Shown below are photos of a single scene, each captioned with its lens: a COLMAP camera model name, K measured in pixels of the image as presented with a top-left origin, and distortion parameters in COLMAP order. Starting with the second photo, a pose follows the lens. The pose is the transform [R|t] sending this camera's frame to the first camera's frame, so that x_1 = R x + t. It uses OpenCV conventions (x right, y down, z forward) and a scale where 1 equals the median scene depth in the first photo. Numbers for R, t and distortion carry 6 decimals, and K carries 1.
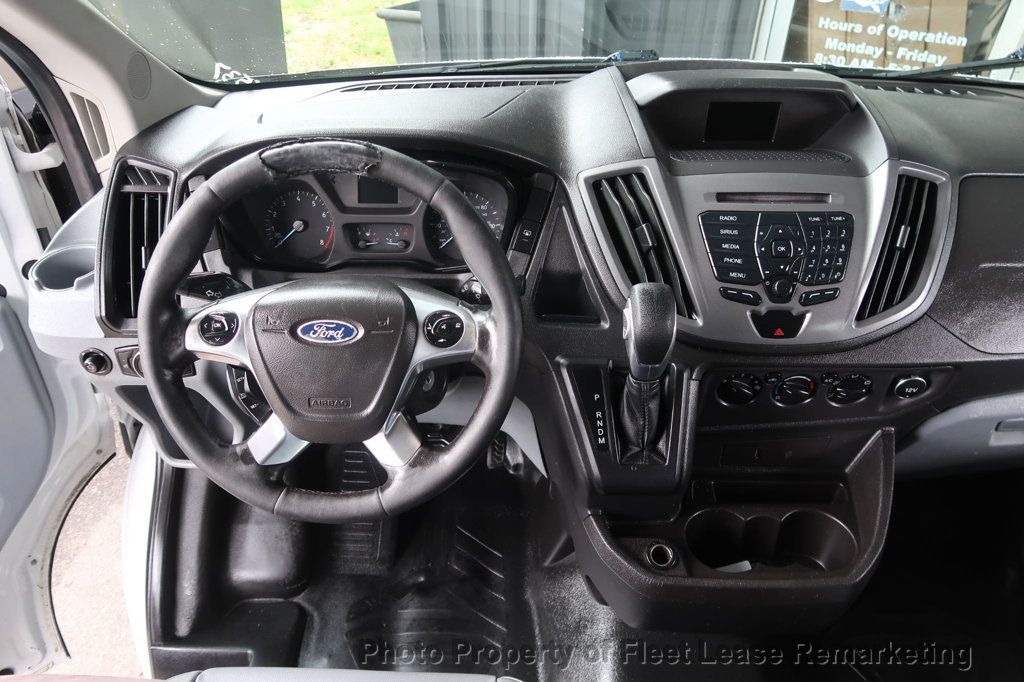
lens RADIAL K [[713.7, 0, 512.0], [0, 713.7, 341.0], [0, 0, 1]] dist [-0.017491, 0.006291]
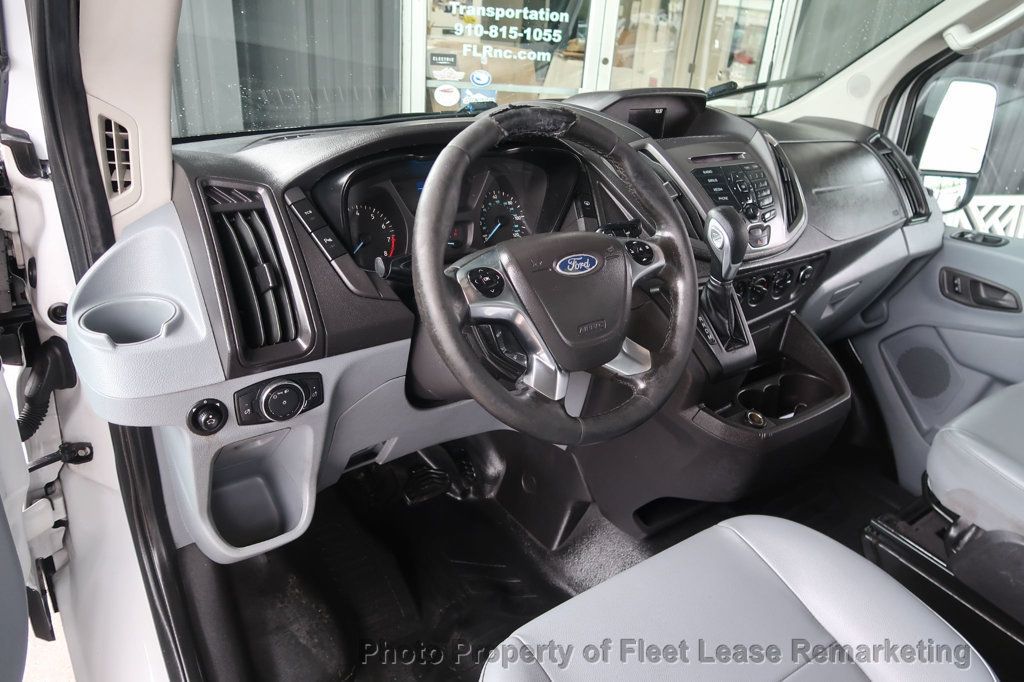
lens RADIAL K [[713.7, 0, 512.0], [0, 713.7, 341.0], [0, 0, 1]] dist [-0.017491, 0.006291]
pose [[0.802976, -0.210866, 0.557463, -0.805818], [0.305808, 0.948583, -0.081678, 0.131202], [-0.511577, 0.236062, 0.826174, 0.117015]]
